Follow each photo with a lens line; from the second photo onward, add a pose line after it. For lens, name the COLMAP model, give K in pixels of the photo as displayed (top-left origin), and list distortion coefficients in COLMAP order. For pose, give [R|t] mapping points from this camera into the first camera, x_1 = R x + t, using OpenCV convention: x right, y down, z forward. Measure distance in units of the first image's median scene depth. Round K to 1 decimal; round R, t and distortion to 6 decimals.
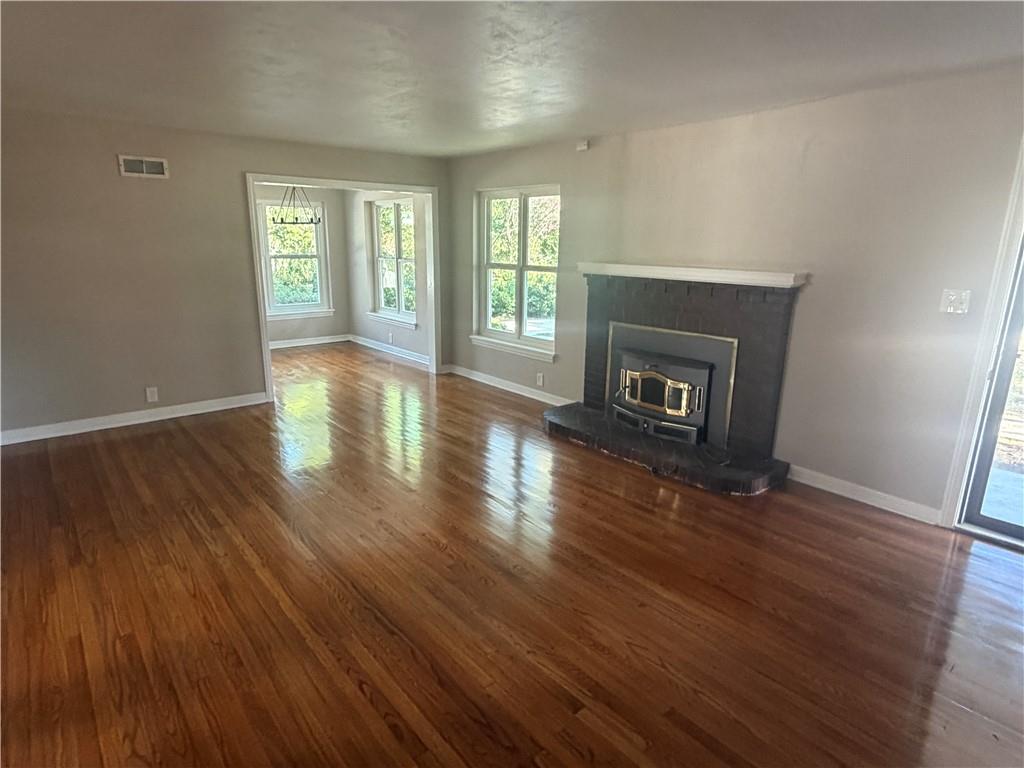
lens RADIAL K [[575.8, 0, 515.2], [0, 575.8, 383.8], [0, 0, 1]] dist [0.002789, 0.002097]
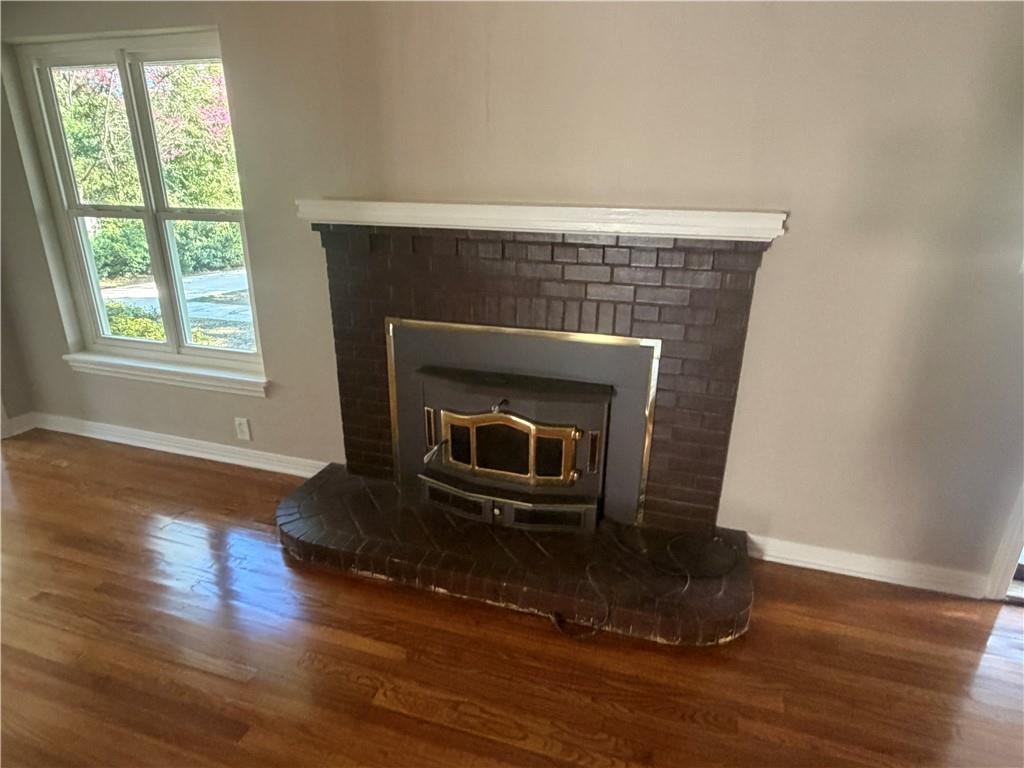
lens RADIAL K [[575.8, 0, 505.9], [0, 575.8, 379.7], [0, 0, 1]] dist [0.002789, 0.002097]
pose [[0.846938, -0.179110, 0.500614, -0.009213], [0.128568, 0.982600, 0.134044, -0.094796], [-0.515912, -0.049164, 0.855229, 0.438847]]
